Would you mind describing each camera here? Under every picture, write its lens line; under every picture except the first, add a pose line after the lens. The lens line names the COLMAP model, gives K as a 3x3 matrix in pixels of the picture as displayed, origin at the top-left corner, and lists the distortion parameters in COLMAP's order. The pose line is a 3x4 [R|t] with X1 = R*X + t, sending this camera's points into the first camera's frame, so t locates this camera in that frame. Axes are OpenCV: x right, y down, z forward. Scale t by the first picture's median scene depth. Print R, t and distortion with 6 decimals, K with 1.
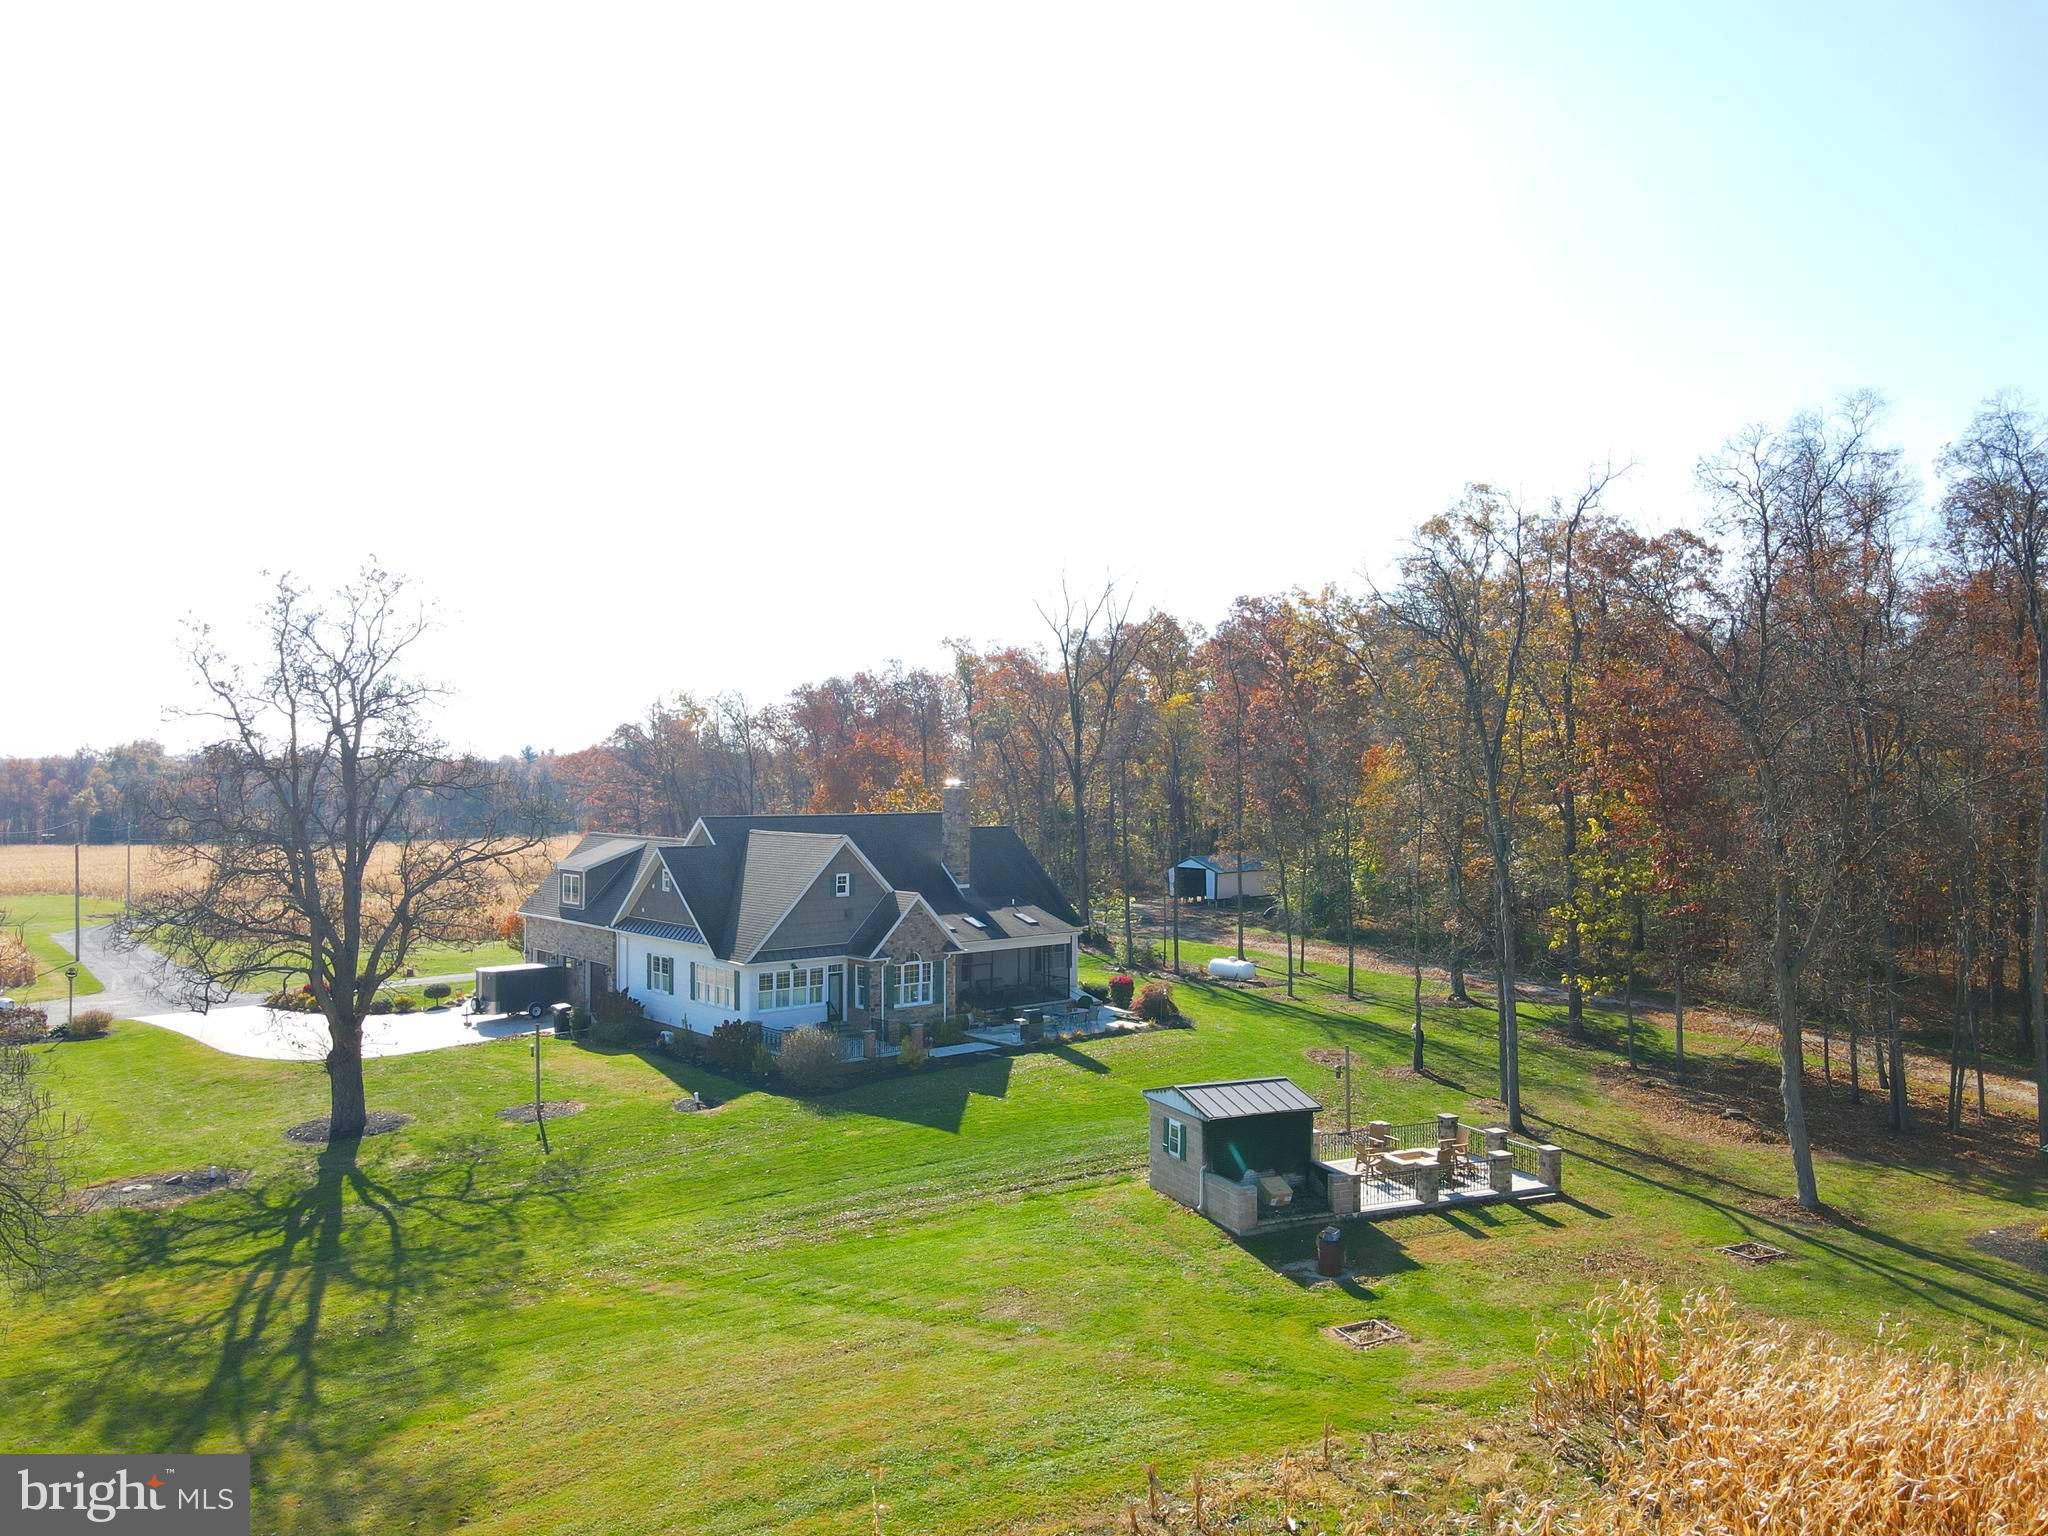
lens RADIAL K [[1511.2, 0, 1014.6], [0, 1511.2, 758.9], [0, 0, 1]] dist [0.001632, 0.012075]
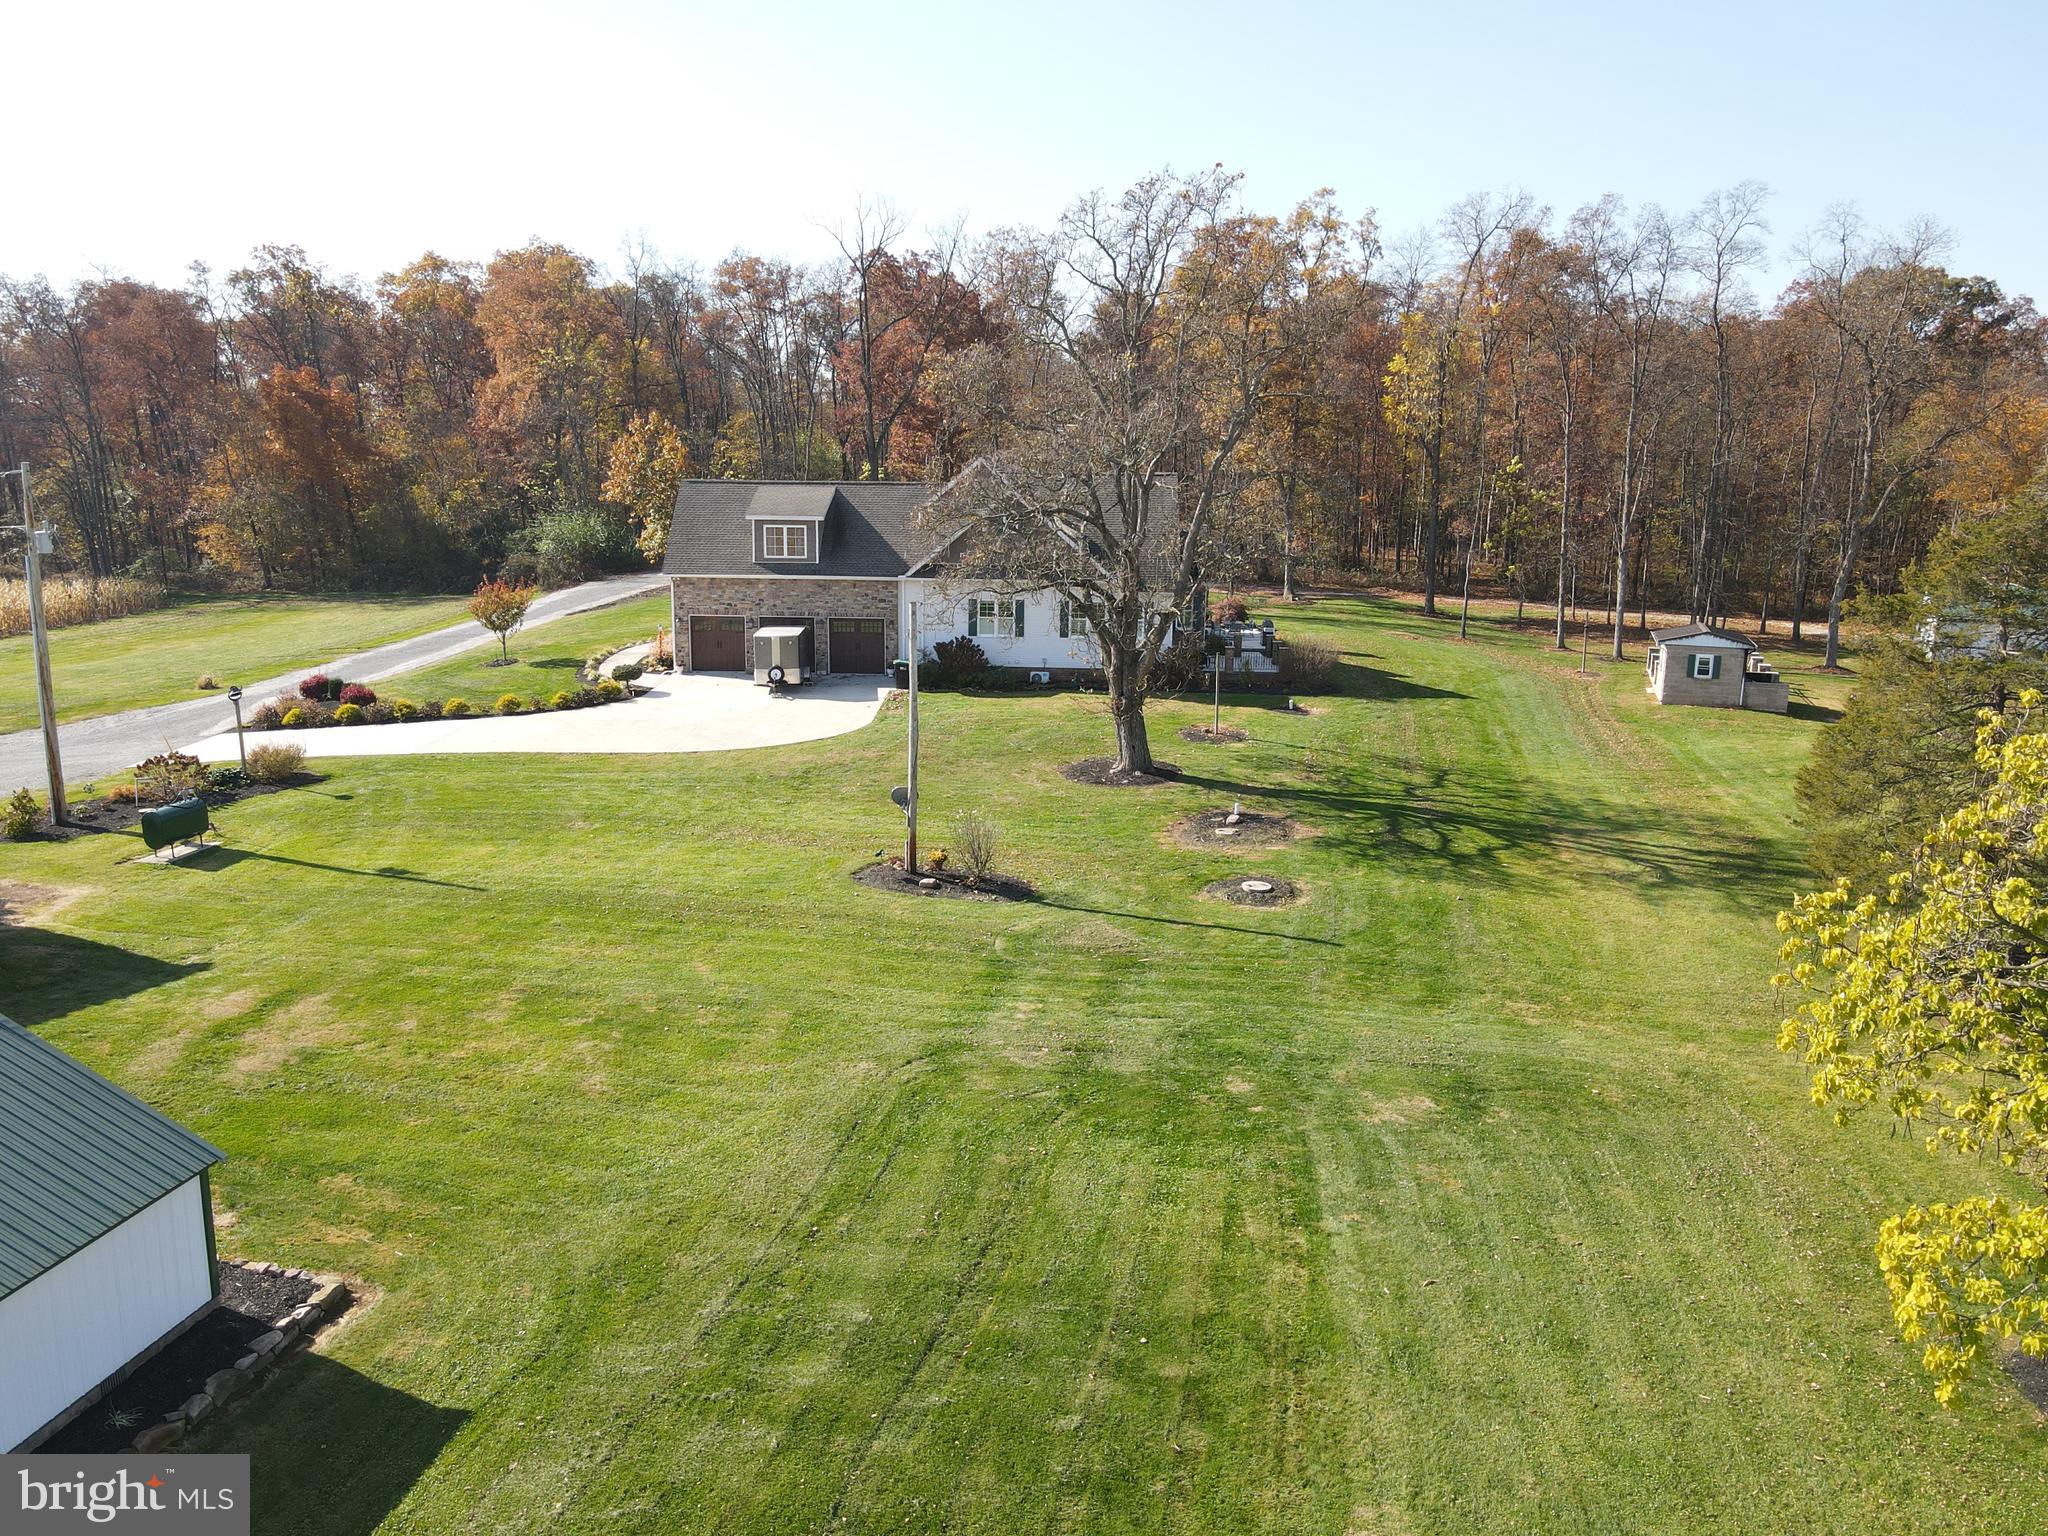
lens RADIAL K [[1532.8, 0, 1011.6], [0, 1532.8, 751.4], [0, 0, 1]] dist [-0.003442, 0.054519]
pose [[0.684147, -0.142174, 0.715353, -1.021372], [-0.013094, 0.978264, 0.206949, 0.018492], [-0.729227, -0.150951, 0.667415, 0.326959]]
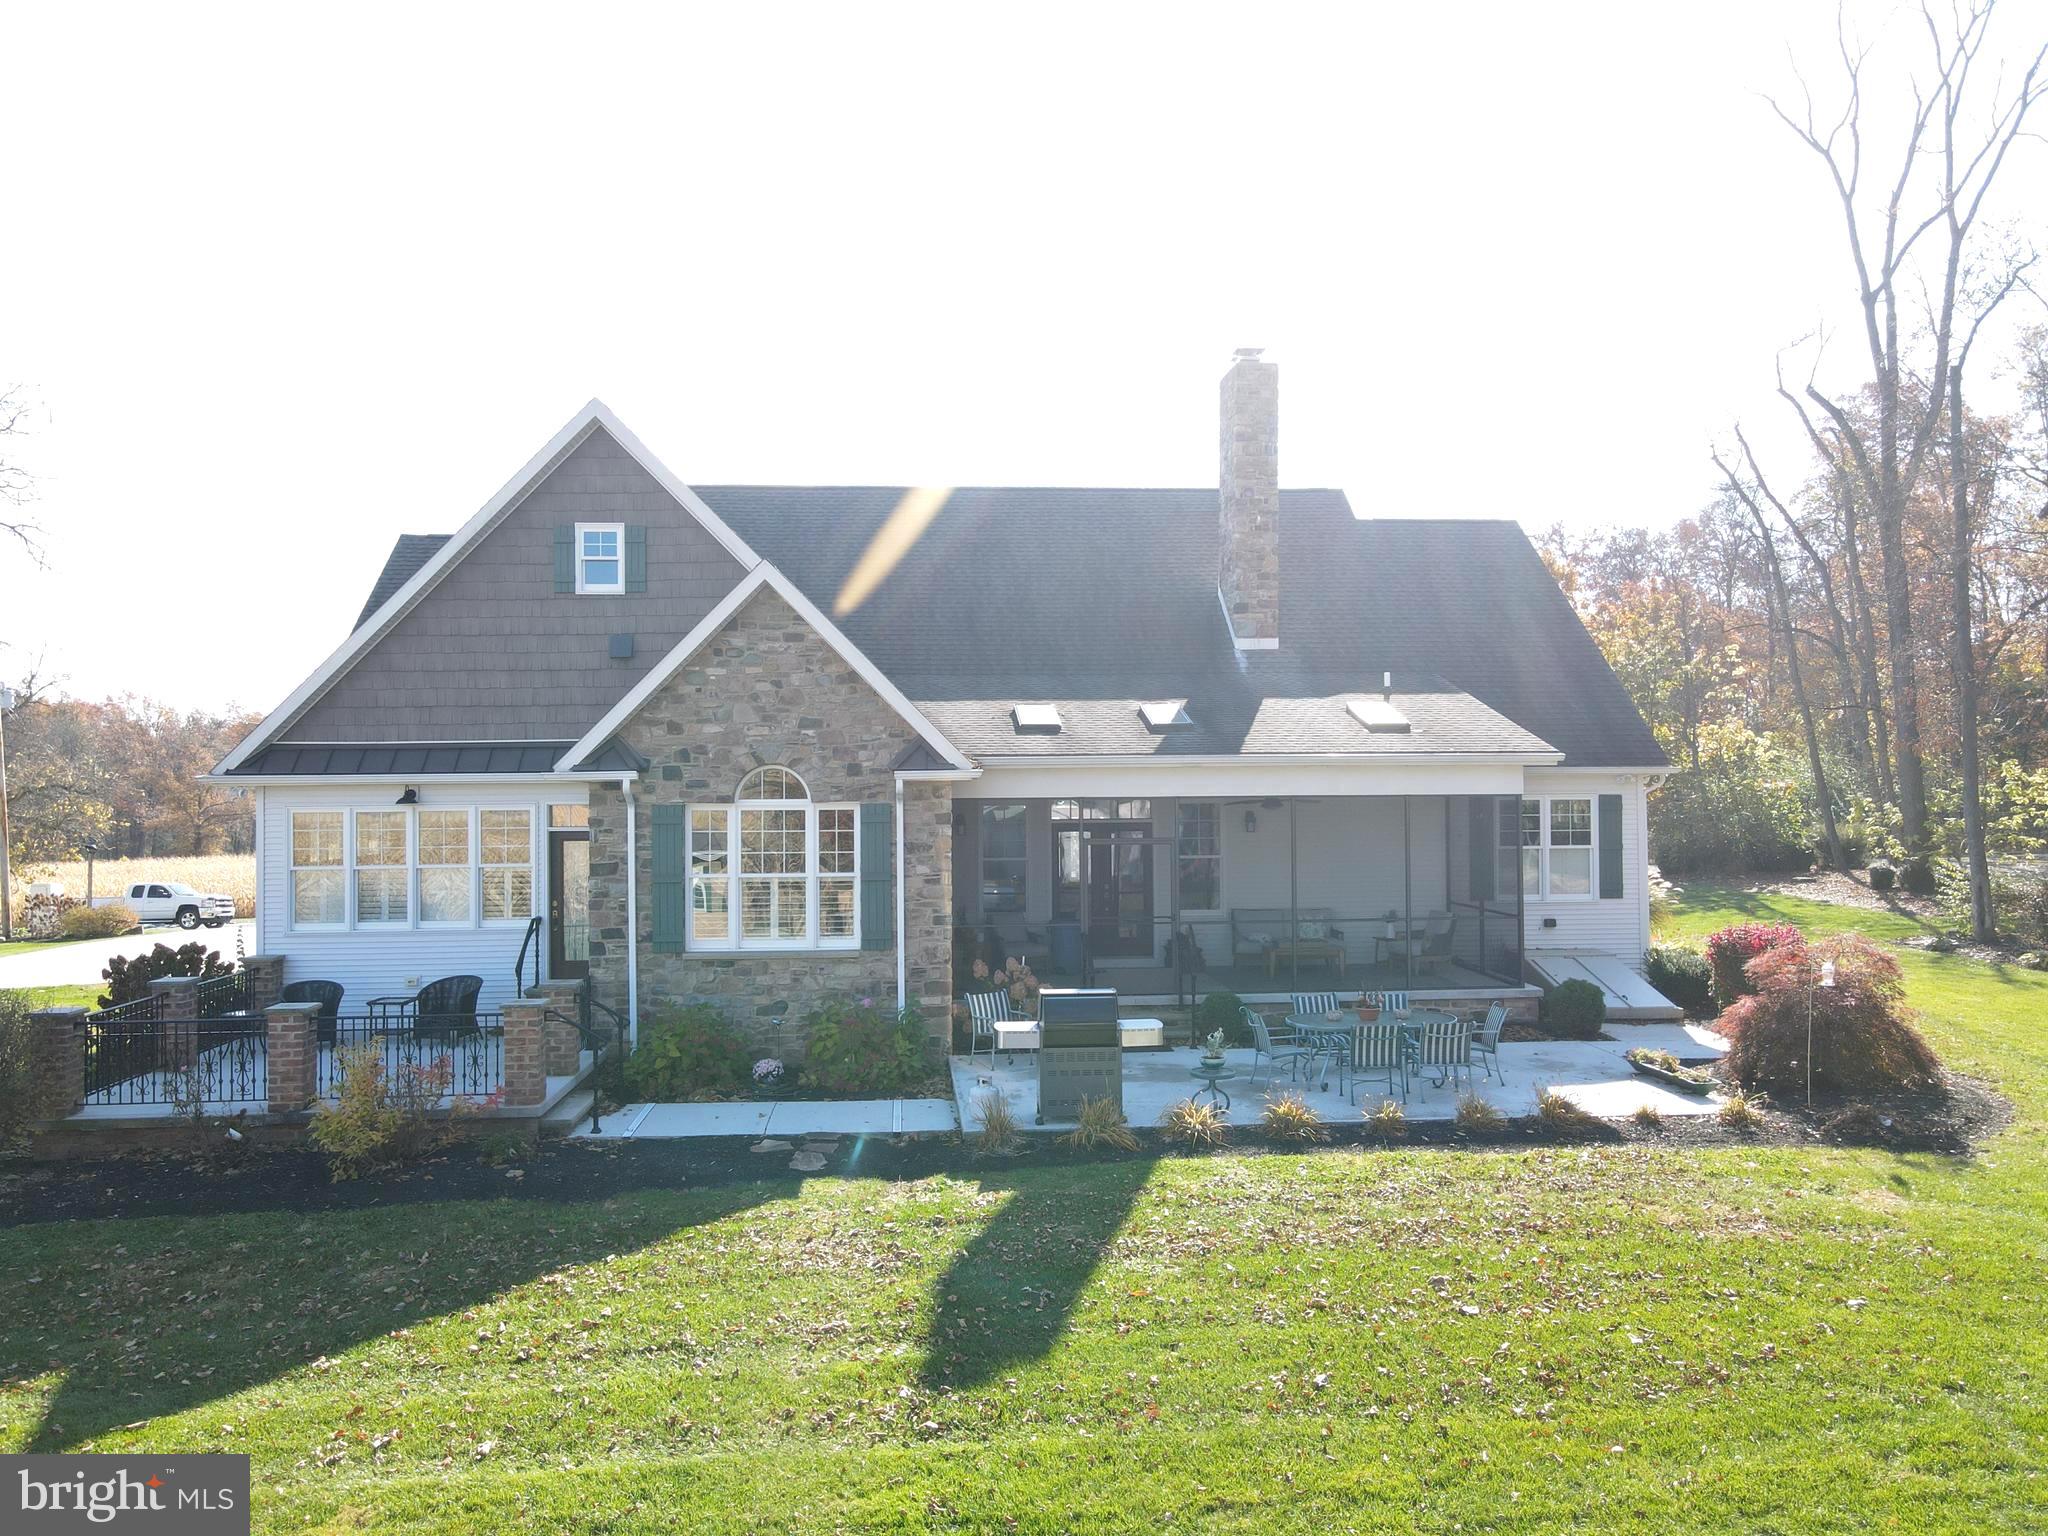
lens RADIAL K [[1511.2, 0, 1014.6], [0, 1511.2, 758.9], [0, 0, 1]] dist [0.001632, 0.012075]
pose [[0.800658, -0.019019, -0.598819, 0.150253], [0.015636, 0.999819, -0.010848, 0.132949], [0.598917, -0.000678, 0.800811, 0.808731]]
